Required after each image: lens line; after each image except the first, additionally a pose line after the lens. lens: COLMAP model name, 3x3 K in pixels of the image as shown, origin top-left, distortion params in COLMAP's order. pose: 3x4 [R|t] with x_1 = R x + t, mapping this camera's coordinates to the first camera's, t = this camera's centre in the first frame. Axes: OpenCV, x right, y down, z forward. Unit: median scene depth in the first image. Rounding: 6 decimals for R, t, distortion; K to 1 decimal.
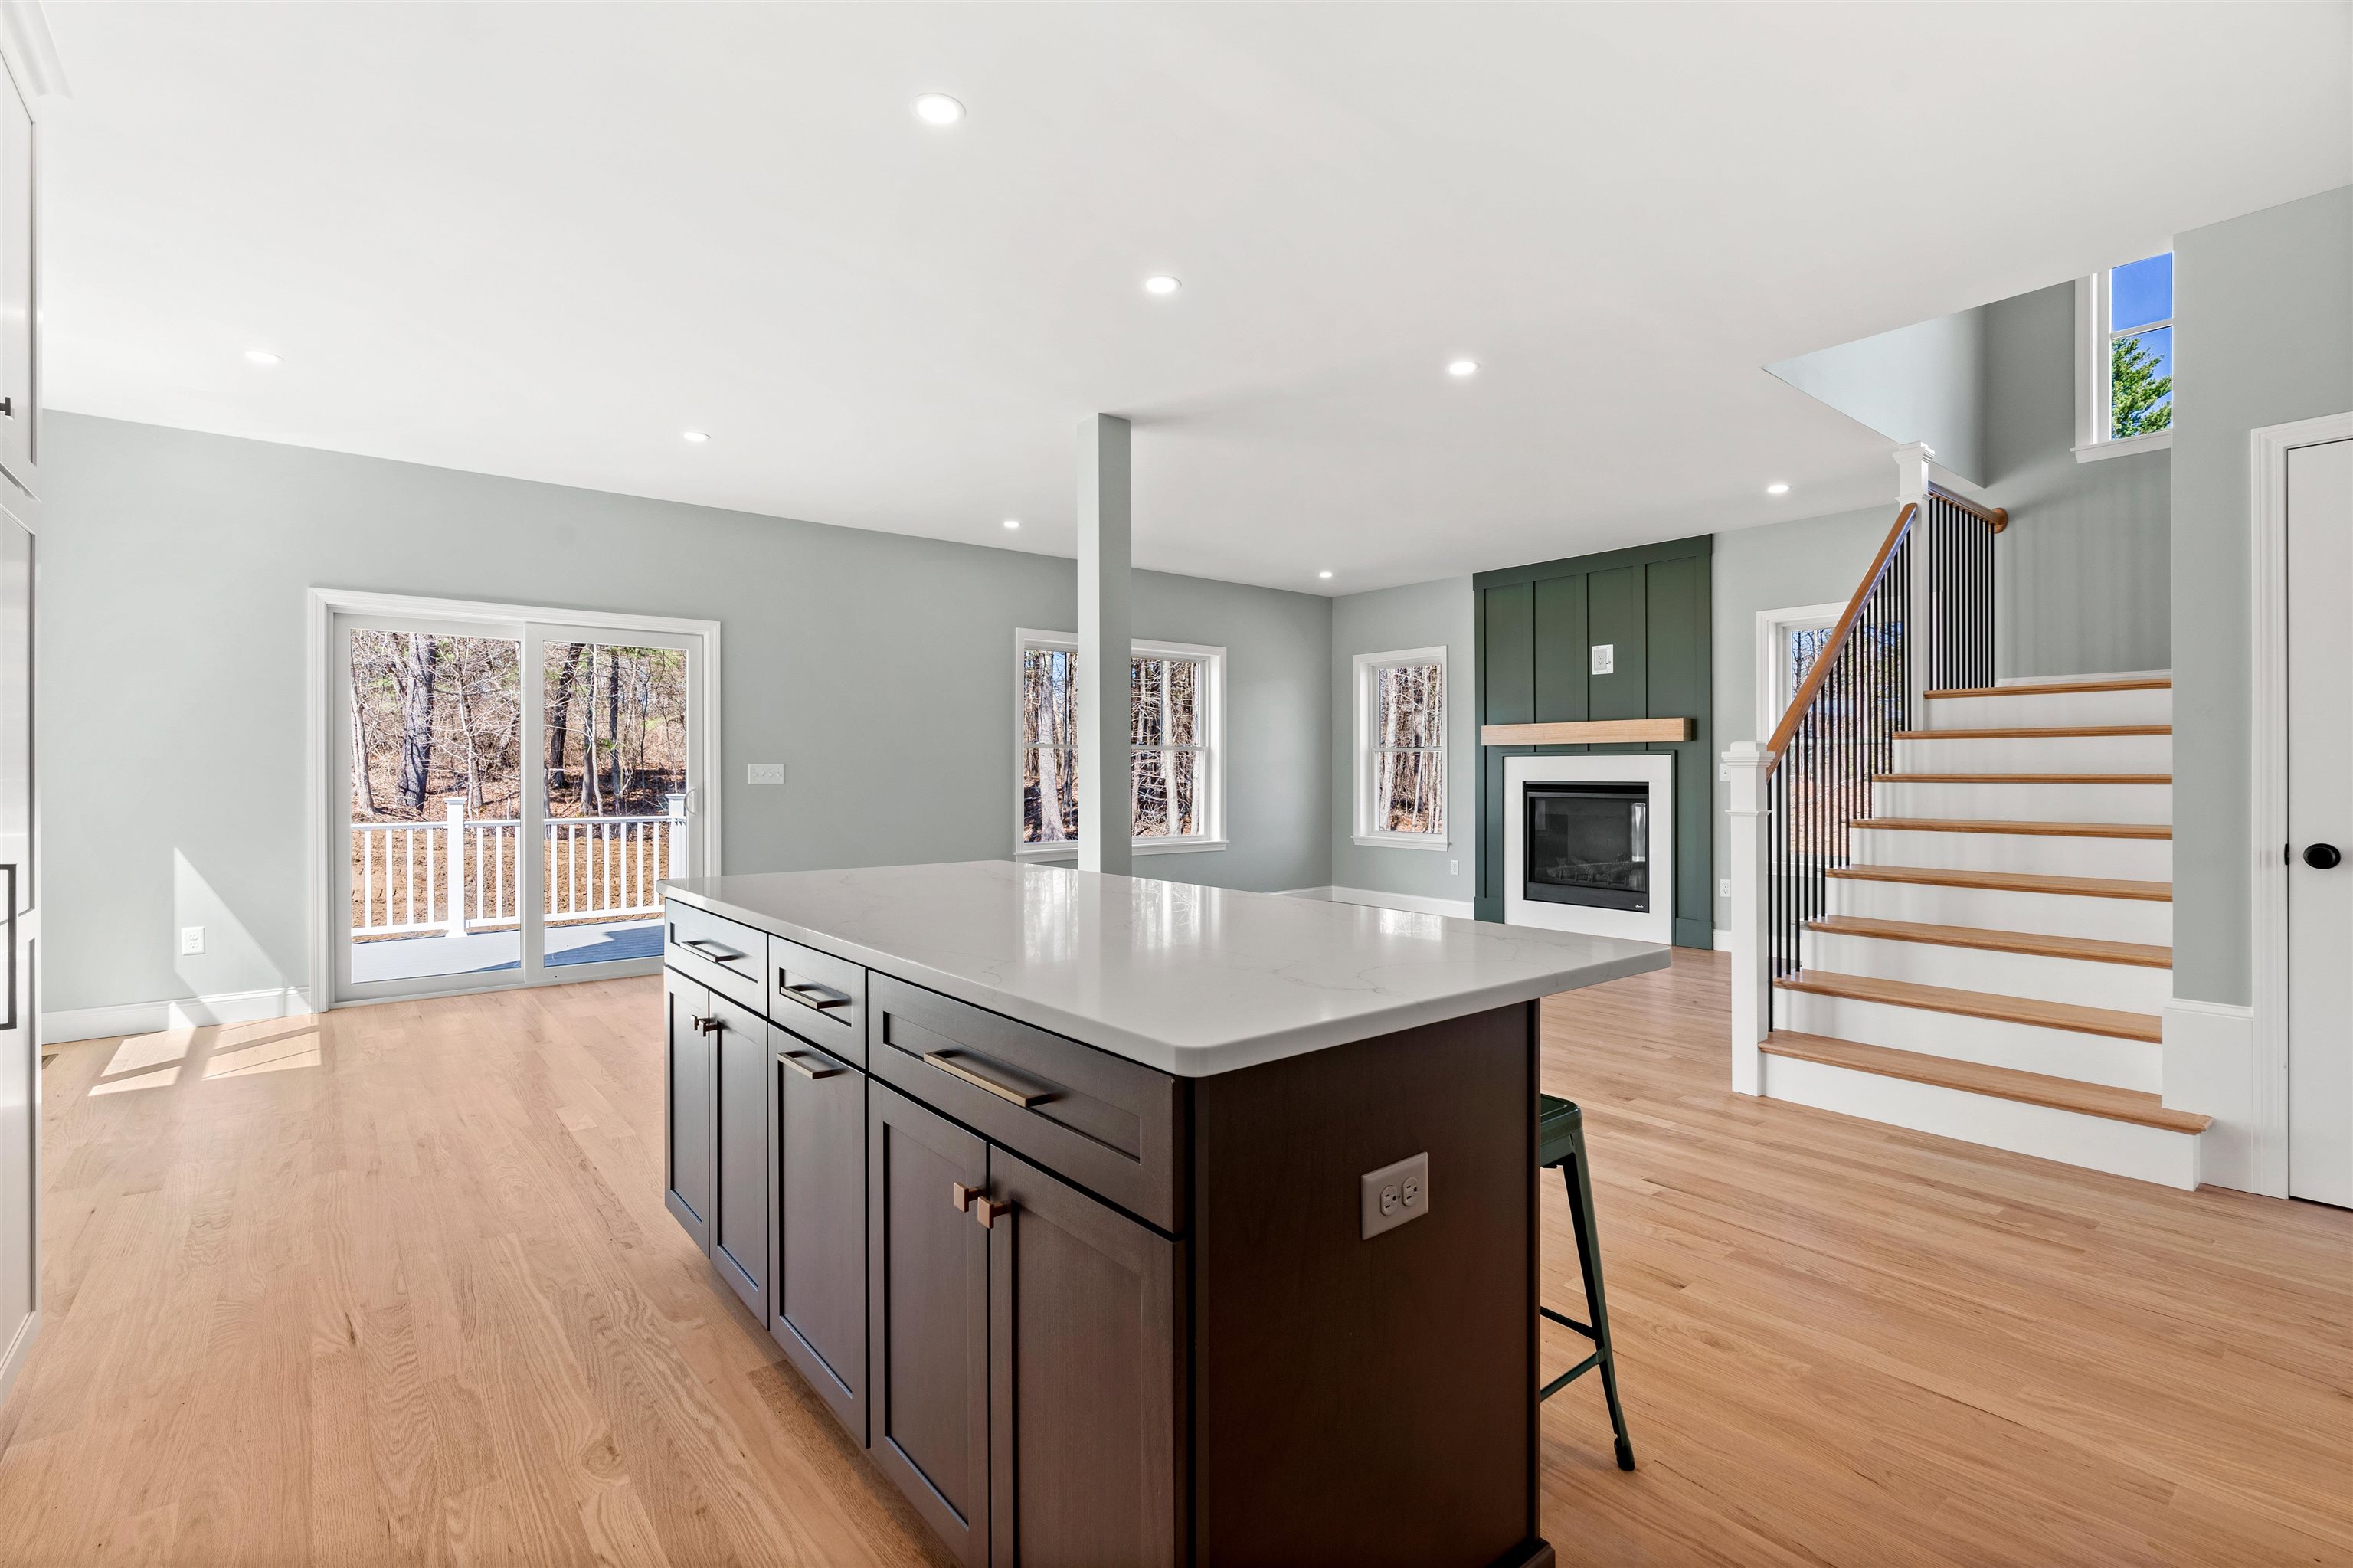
lens RADIAL K [[1073.0, 0, 1182.6], [0, 1073.0, 768.4], [0, 0, 1]] dist [-0.008325, 0.003267]
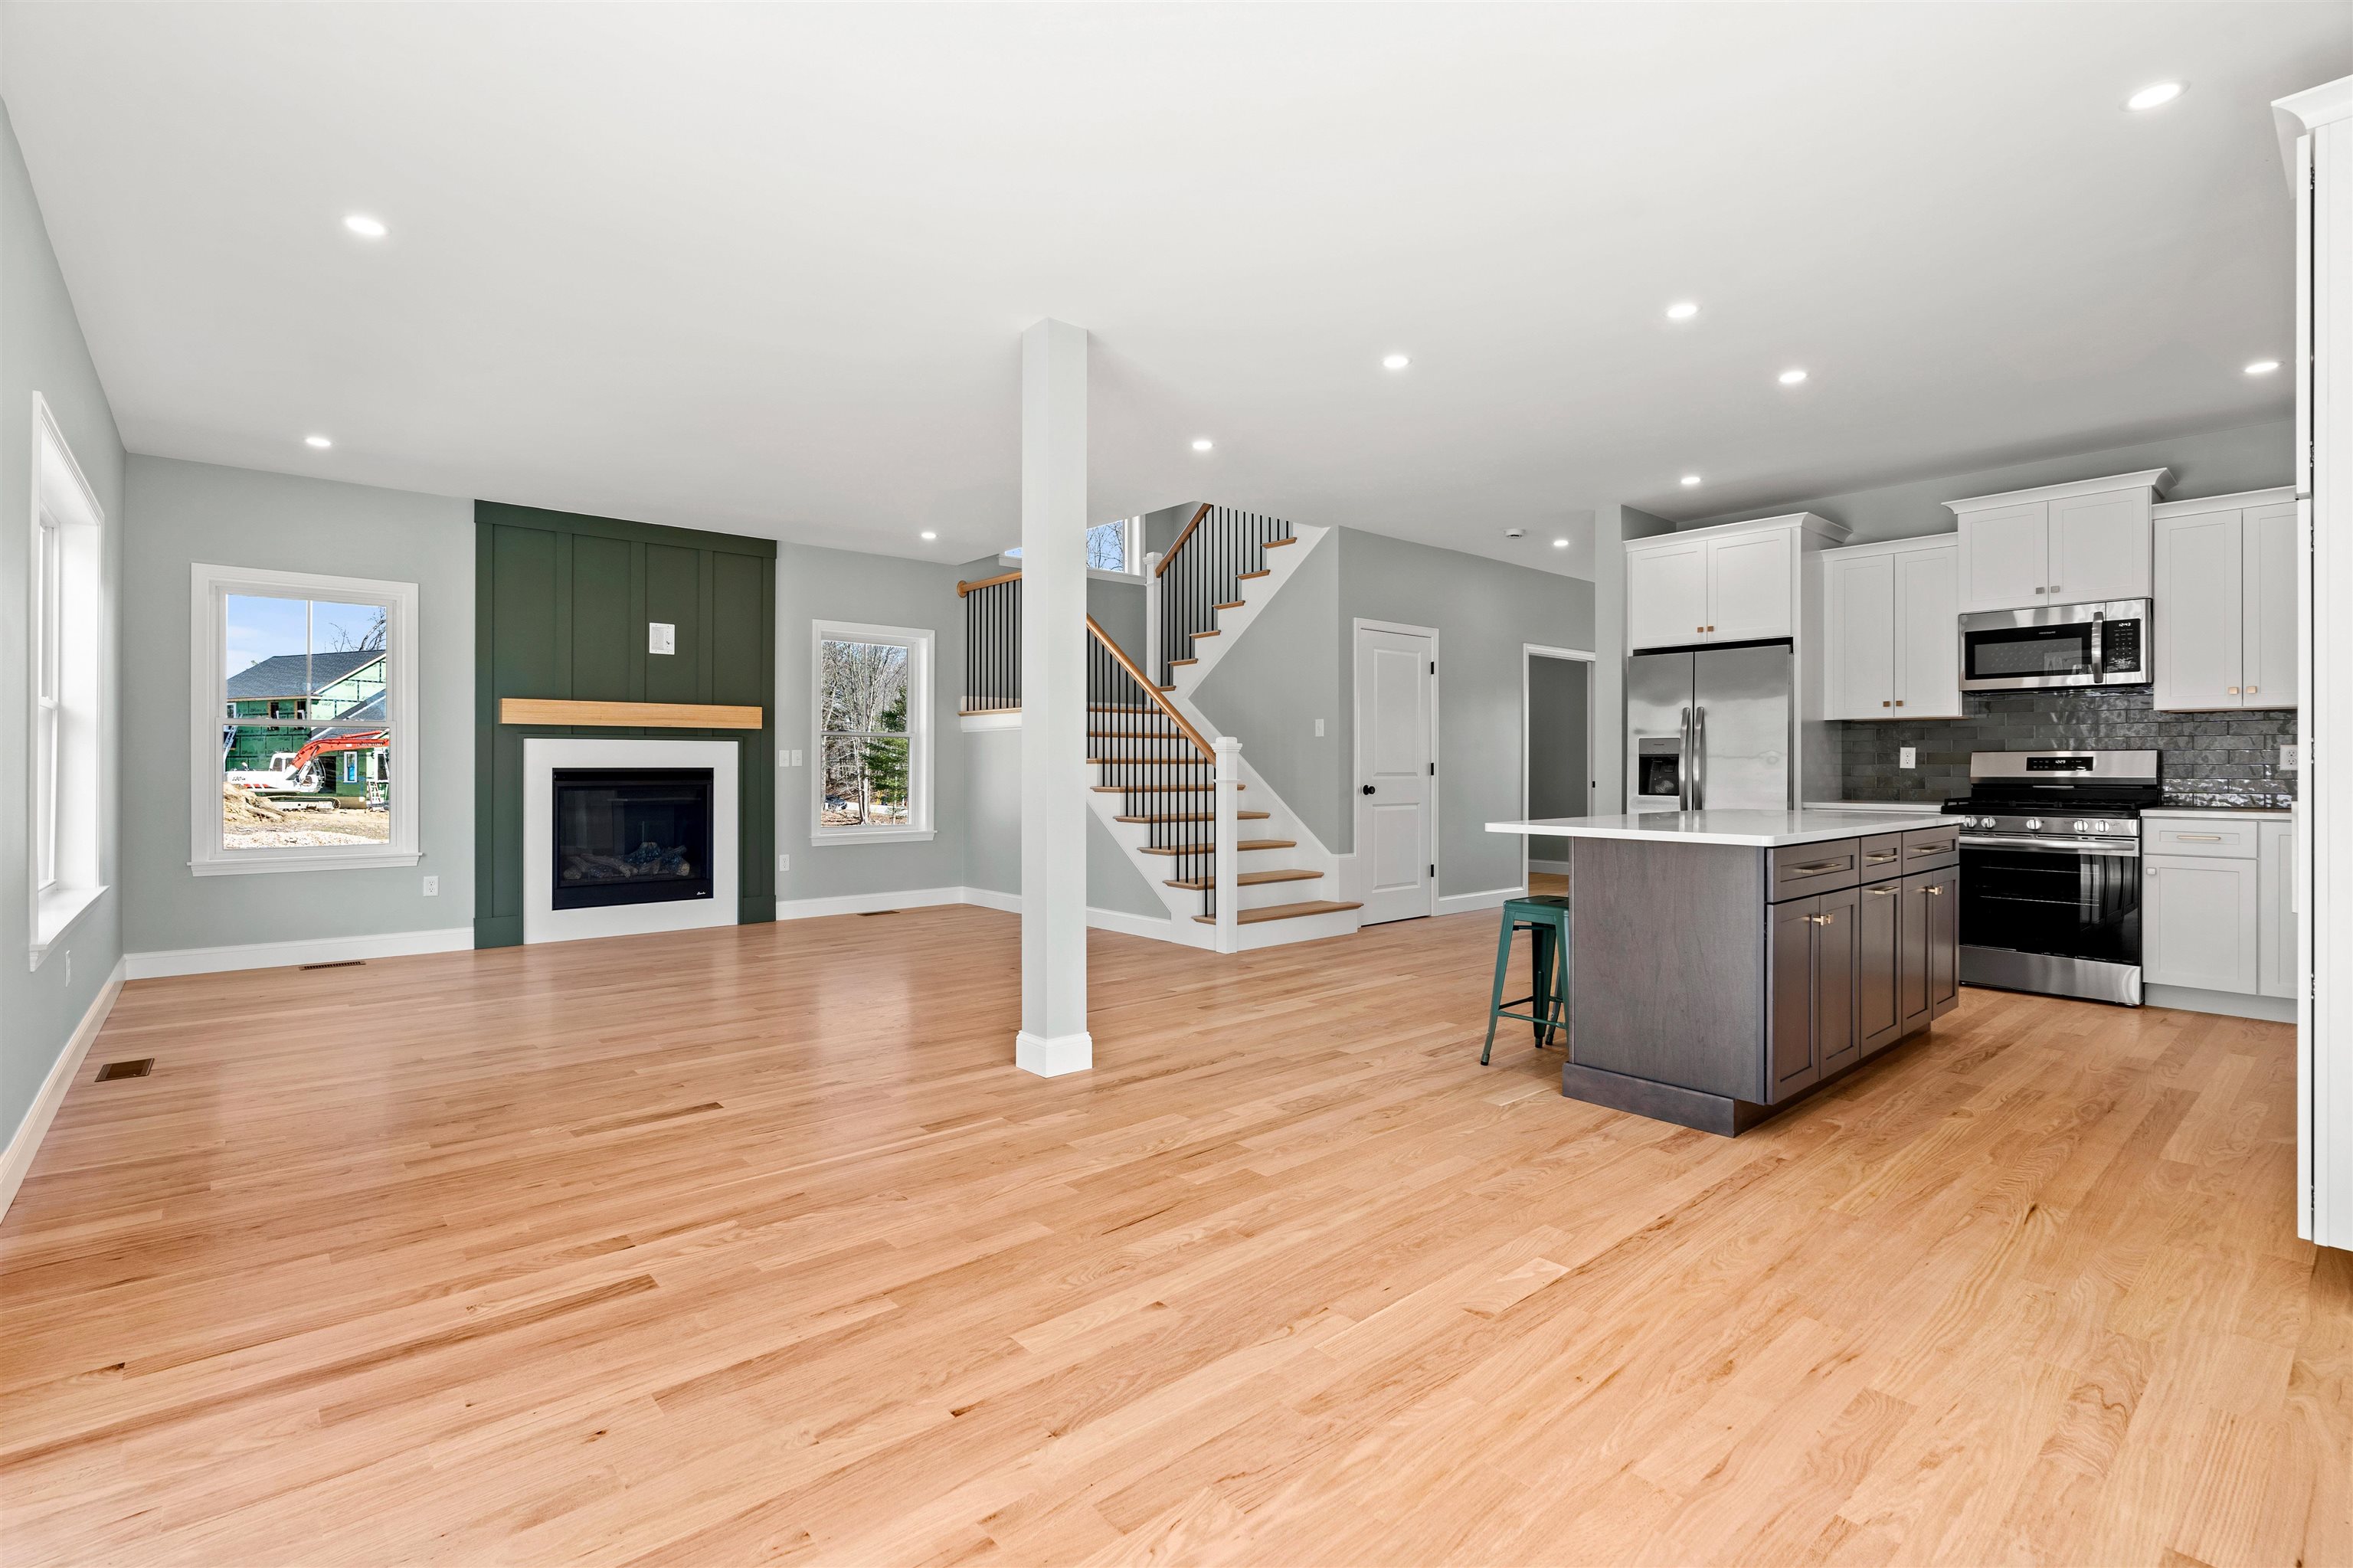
lens RADIAL K [[1073.0, 0, 1171.0], [0, 1073.0, 760.8], [0, 0, 1]] dist [-0.008325, 0.003267]
pose [[-0.025013, 0.006153, 0.999668, -0.567959], [-0.002088, 0.999979, -0.006207, 0.010940], [-0.999685, -0.002242, -0.025000, 0.580584]]
